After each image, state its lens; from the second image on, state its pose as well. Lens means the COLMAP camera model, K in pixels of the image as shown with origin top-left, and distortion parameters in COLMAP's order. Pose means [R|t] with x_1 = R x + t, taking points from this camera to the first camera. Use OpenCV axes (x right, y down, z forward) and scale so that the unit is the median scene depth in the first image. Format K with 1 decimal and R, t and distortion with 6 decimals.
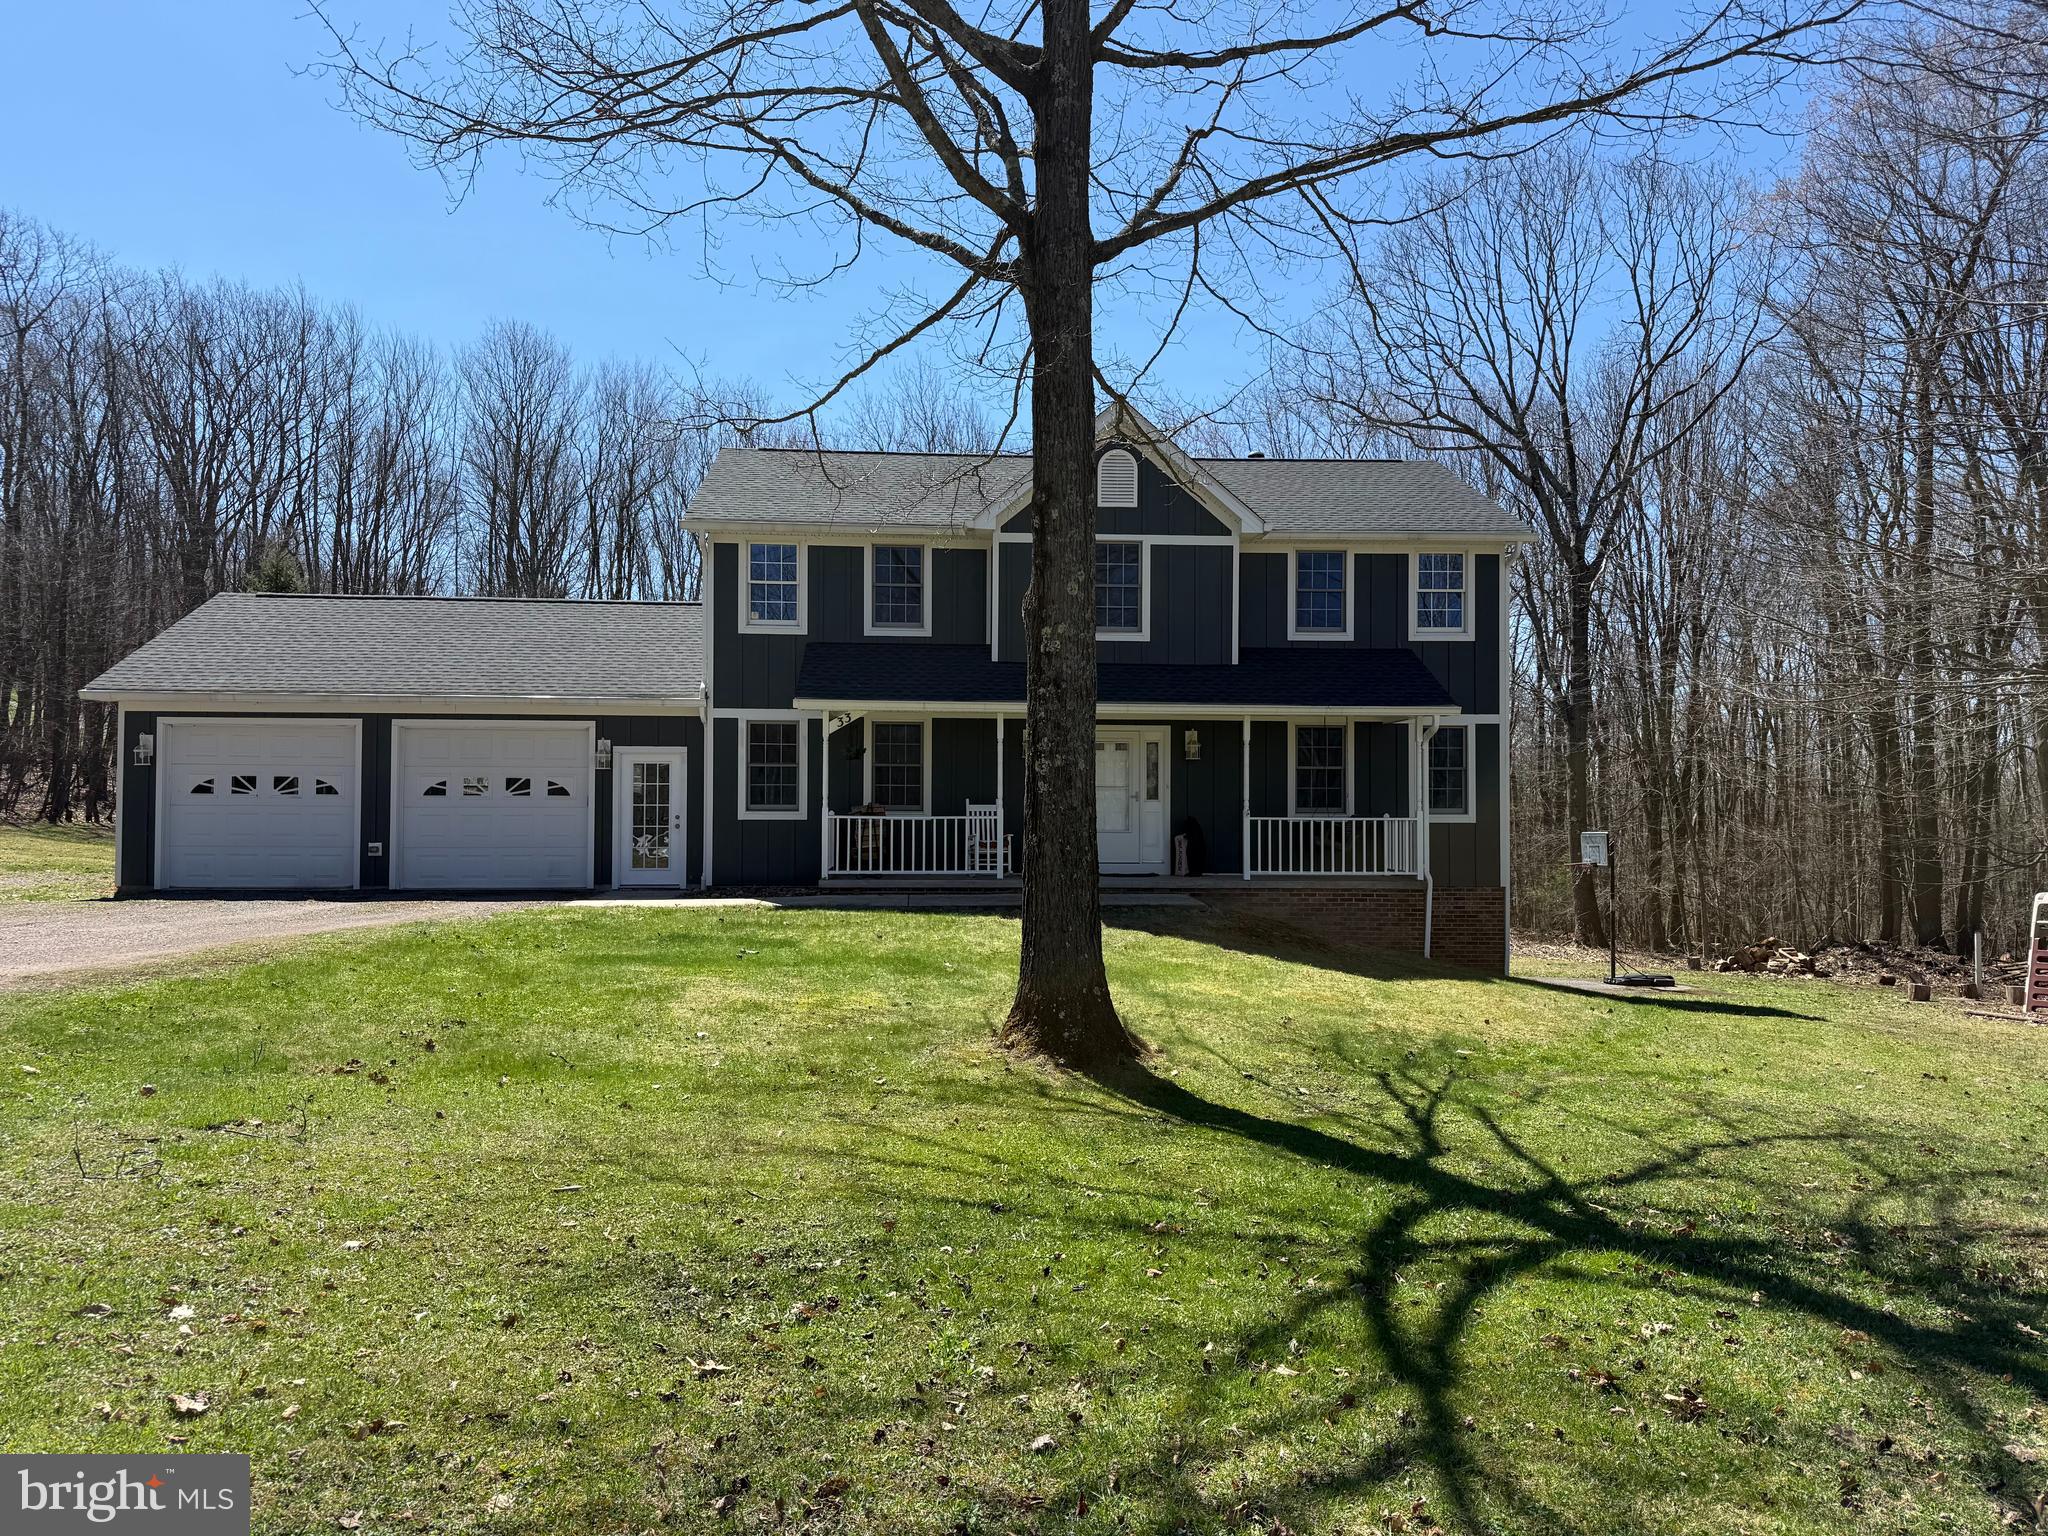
lens RADIAL K [[1422.5, 0, 998.6], [0, 1422.5, 781.1], [0, 0, 1]] dist [0.062854, -0.004977]
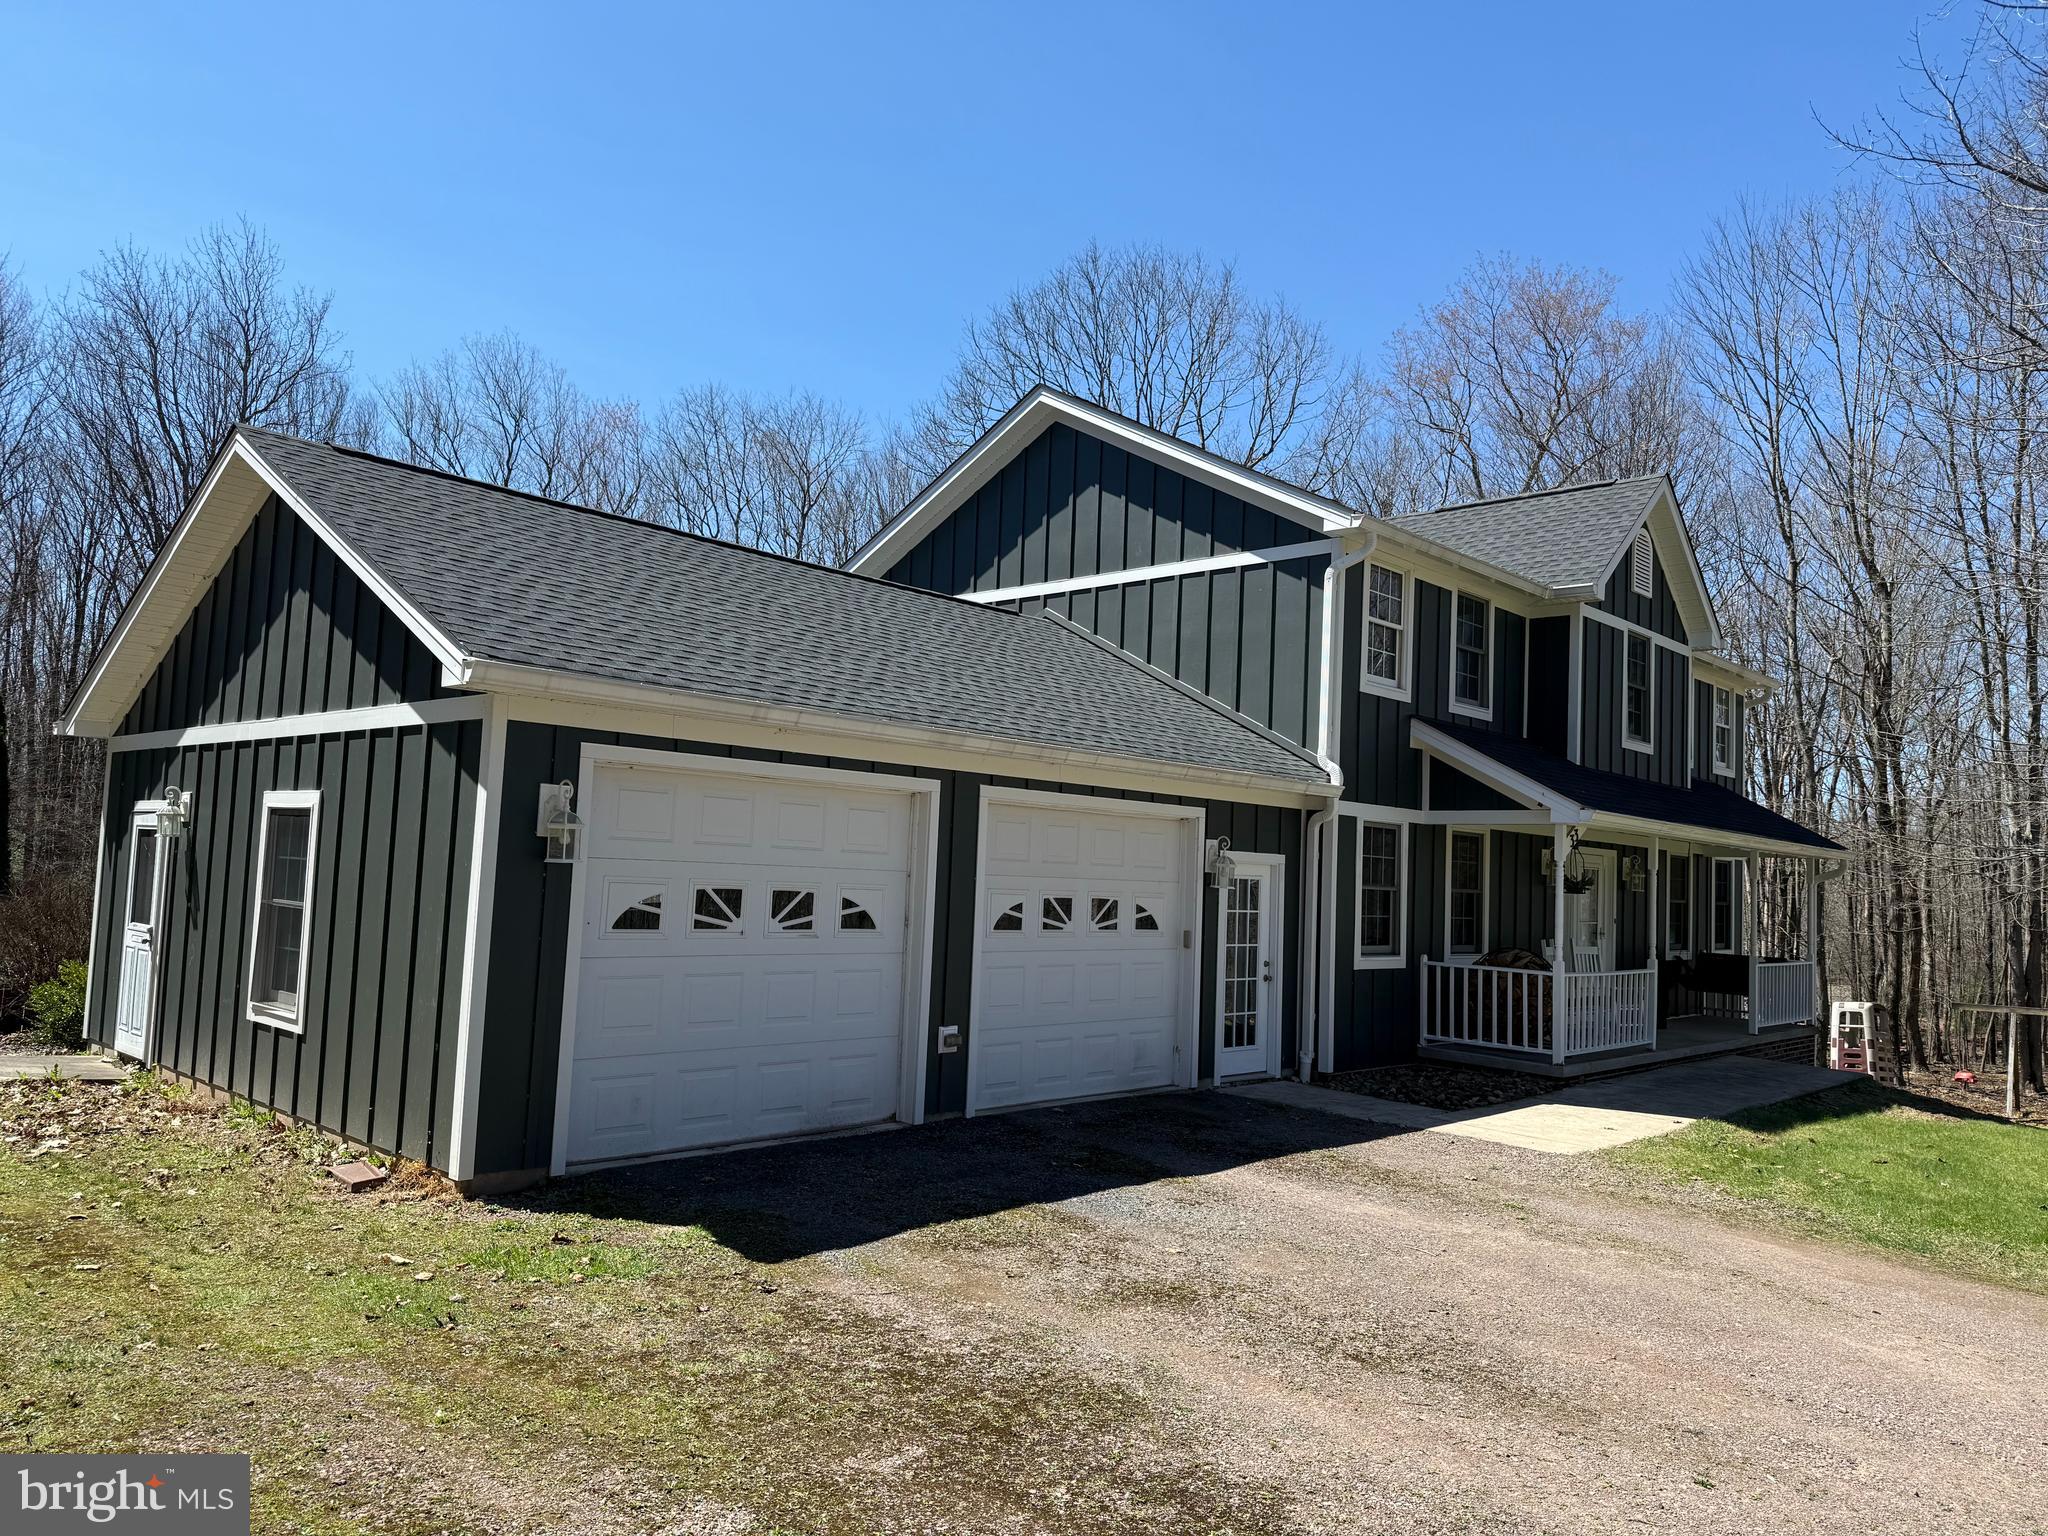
lens RADIAL K [[1422.5, 0, 998.6], [0, 1422.5, 781.1], [0, 0, 1]] dist [0.062854, -0.004977]
pose [[0.735286, 0.070158, 0.674116, -0.753059], [-0.055670, 0.997519, -0.043094, -0.022213], [-0.675466, -0.005842, 0.737368, 0.613080]]
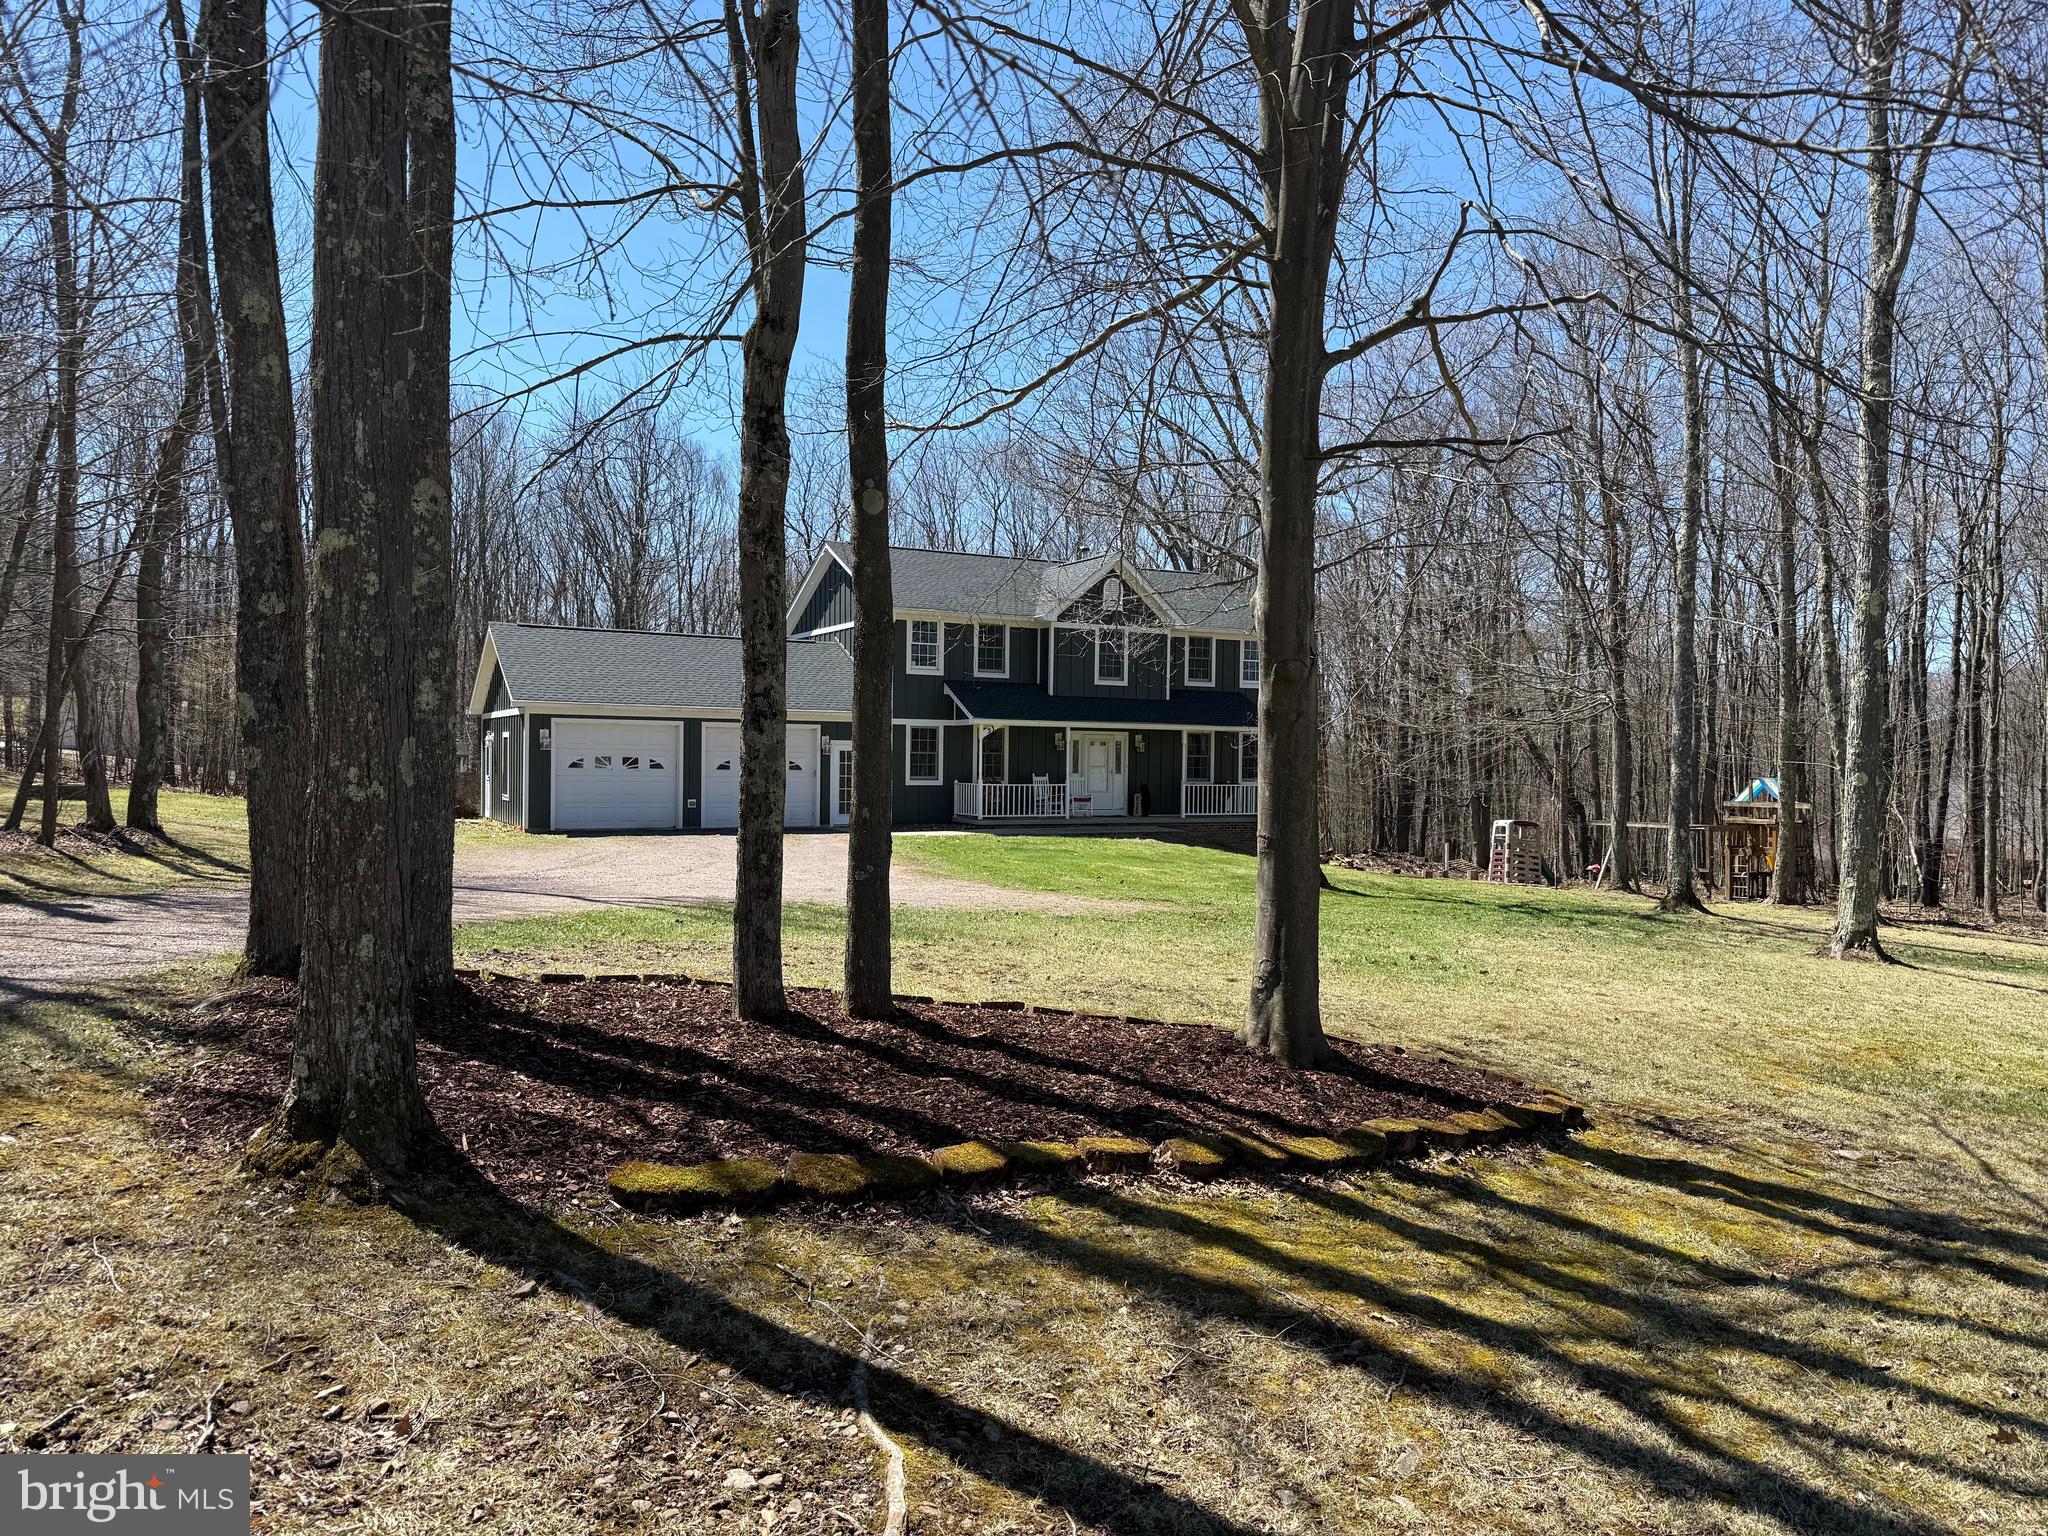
lens RADIAL K [[1420.4, 0, 1024.0], [0, 1420.4, 768.0], [0, 0, 1]] dist [0.071309, -0.082074]
pose [[0.912266, 0.004765, 0.409570, -0.731893], [-0.018867, 0.999360, 0.030397, -0.045920], [-0.409163, -0.035458, 0.911772, -0.573580]]
